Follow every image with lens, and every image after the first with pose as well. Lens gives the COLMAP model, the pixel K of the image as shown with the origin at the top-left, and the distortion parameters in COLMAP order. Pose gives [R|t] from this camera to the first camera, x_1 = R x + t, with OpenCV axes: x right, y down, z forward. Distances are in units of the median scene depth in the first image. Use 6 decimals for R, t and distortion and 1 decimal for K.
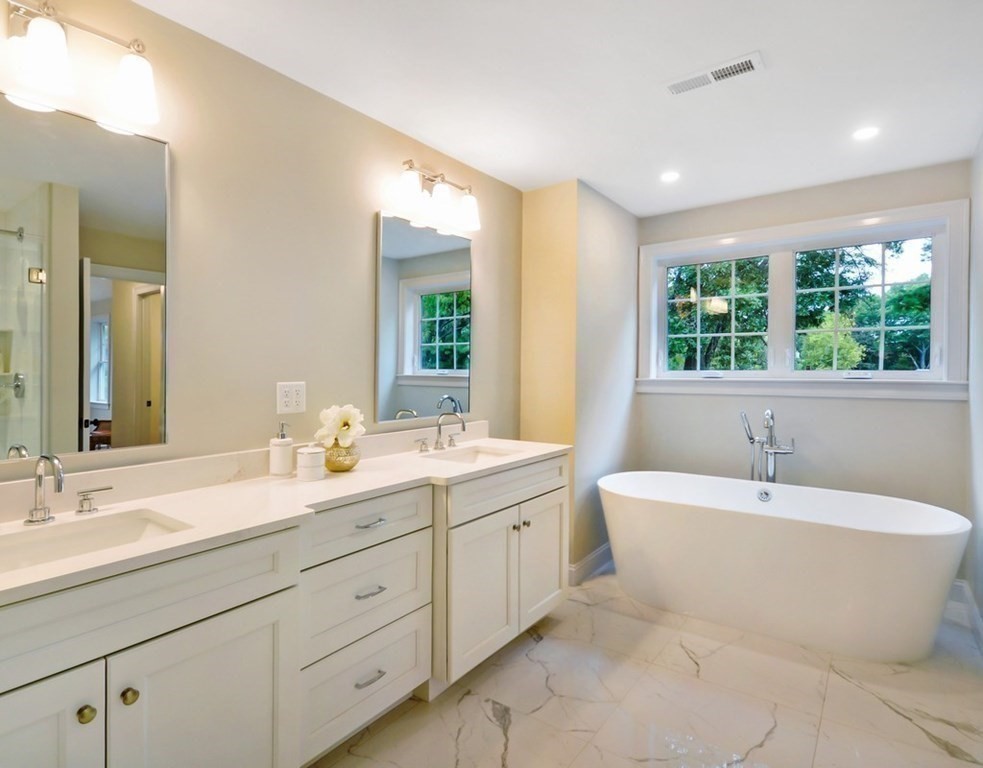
lens RADIAL K [[543.5, 0, 507.9], [0, 543.5, 371.6], [0, 0, 1]] dist [0.001209, -0.014104]
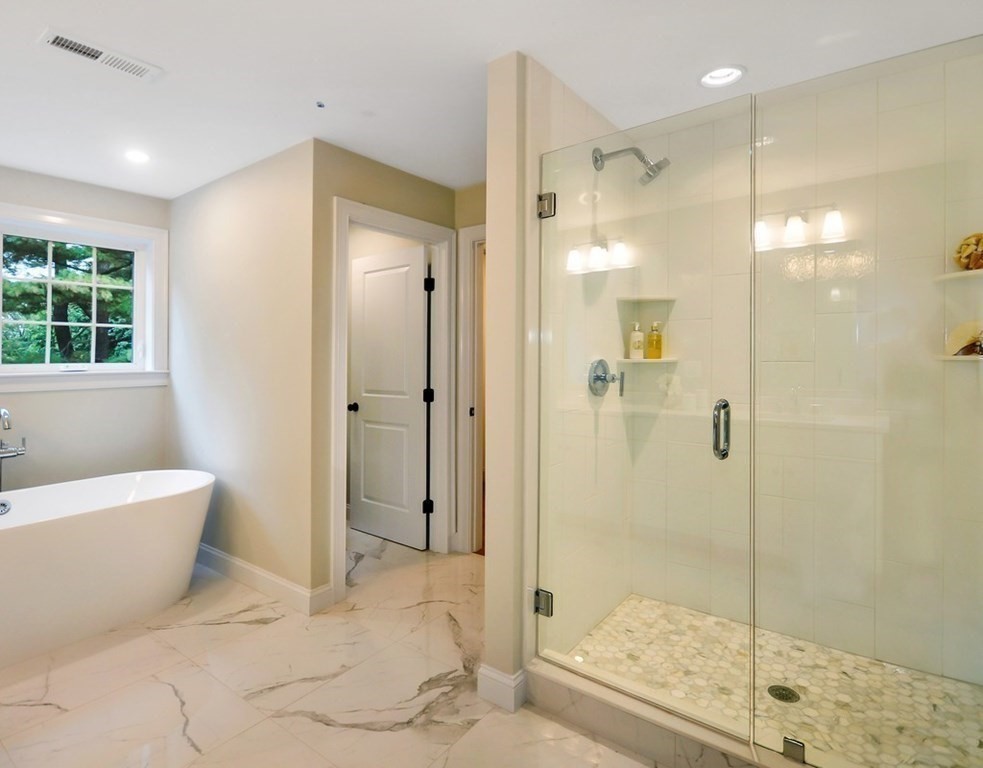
lens RADIAL K [[520.7, 0, 468.6], [0, 520.7, 362.2], [0, 0, 1]] dist [0.000392, 0.000657]
pose [[0.045597, -0.007082, 0.998935, -0.436115], [0.013036, 0.999894, 0.006494, -0.000670], [-0.998875, 0.012726, 0.045684, 0.283358]]
